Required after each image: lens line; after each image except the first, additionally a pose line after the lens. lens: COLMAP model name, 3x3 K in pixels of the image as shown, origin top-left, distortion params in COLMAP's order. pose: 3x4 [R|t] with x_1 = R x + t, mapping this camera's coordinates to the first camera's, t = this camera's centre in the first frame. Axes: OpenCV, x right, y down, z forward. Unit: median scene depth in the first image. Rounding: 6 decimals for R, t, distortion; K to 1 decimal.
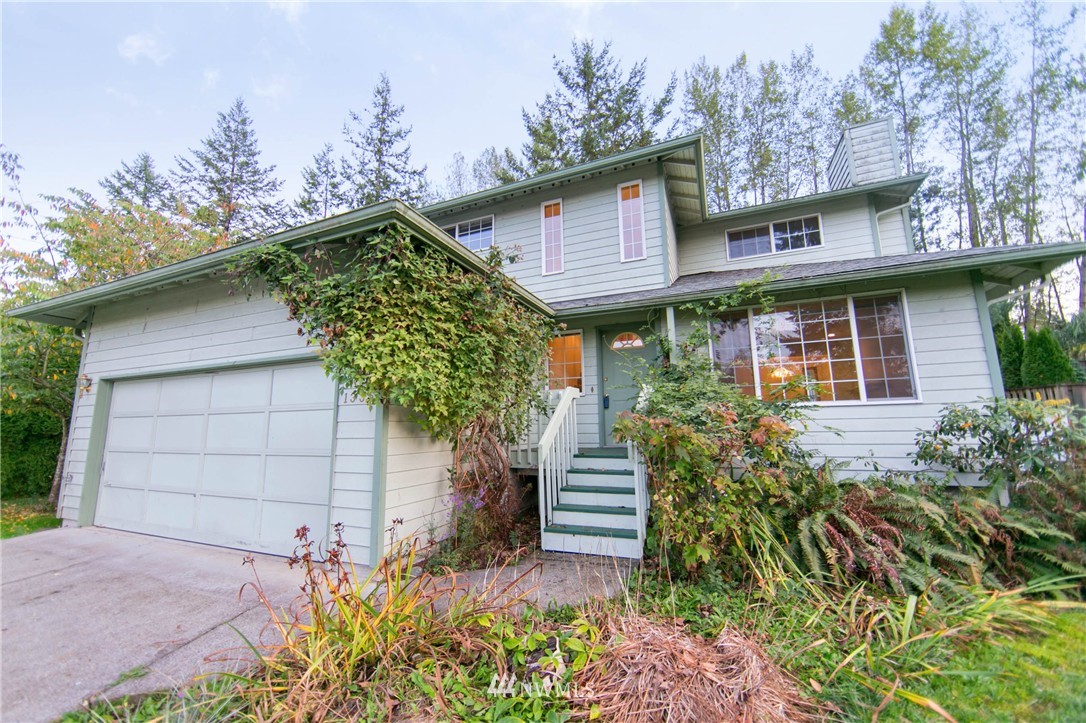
lens RADIAL K [[426.8, 0, 536.7], [0, 426.8, 361.7], [0, 0, 1]] dist [-0.000678, -0.000992]
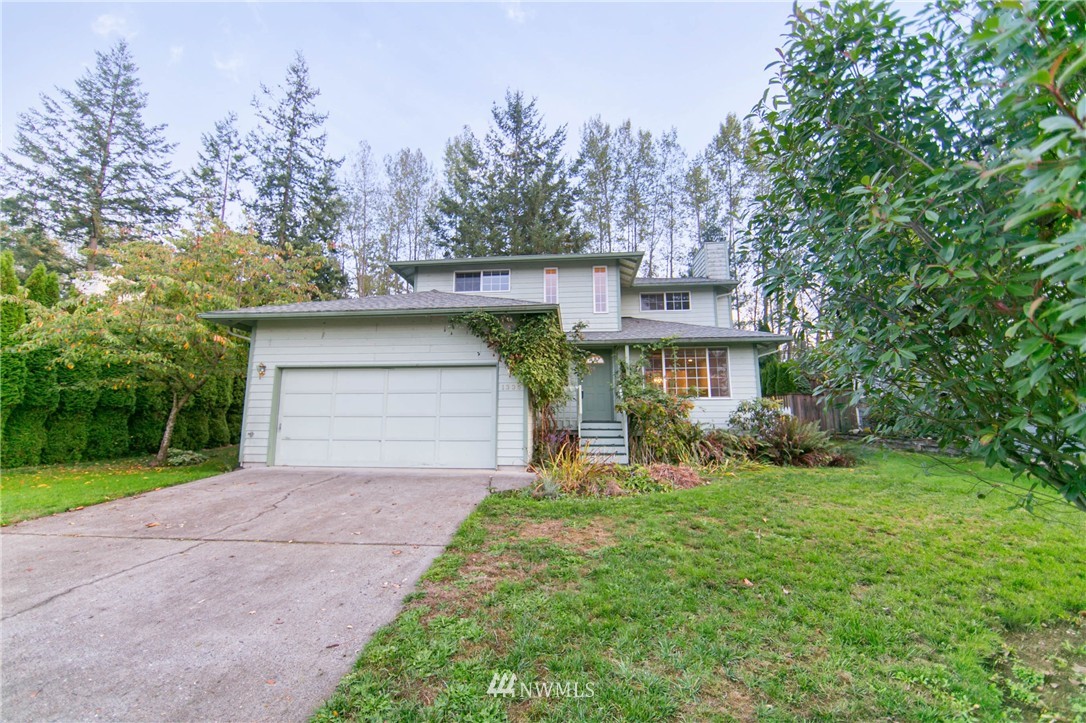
lens RADIAL K [[426.8, 0, 544.3], [0, 426.8, 360.6], [0, 0, 1]] dist [-0.000678, -0.000992]
pose [[0.945520, 0.058740, 0.320220, -0.148079], [-0.061168, 0.998124, -0.002479, -0.007617], [-0.319765, -0.017243, 0.947340, -0.157104]]
